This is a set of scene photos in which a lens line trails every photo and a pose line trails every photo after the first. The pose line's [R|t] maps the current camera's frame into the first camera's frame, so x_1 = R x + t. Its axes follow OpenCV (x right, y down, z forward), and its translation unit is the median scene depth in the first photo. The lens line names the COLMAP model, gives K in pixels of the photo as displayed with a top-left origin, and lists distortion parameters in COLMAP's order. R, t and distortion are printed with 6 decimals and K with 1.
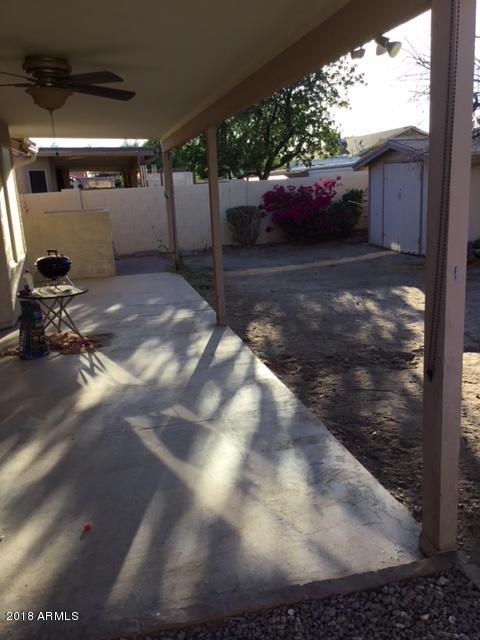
lens RADIAL K [[574.7, 0, 240.0], [0, 574.7, 320.0], [0, 0, 1]] dist [0.131429, -0.191142]
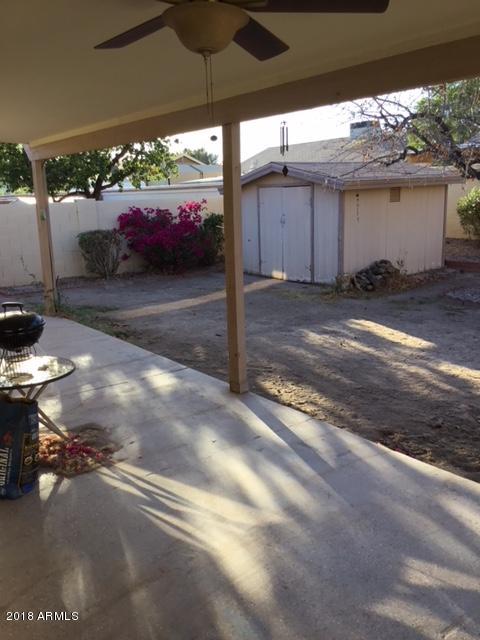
lens RADIAL K [[574.7, 0, 240.0], [0, 574.7, 320.0], [0, 0, 1]] dist [0.131429, -0.191142]
pose [[0.914499, -0.060133, 0.400095, -0.322276], [0.076193, 0.996796, -0.024341, -0.064844], [-0.397349, 0.052744, 0.916150, 0.317321]]
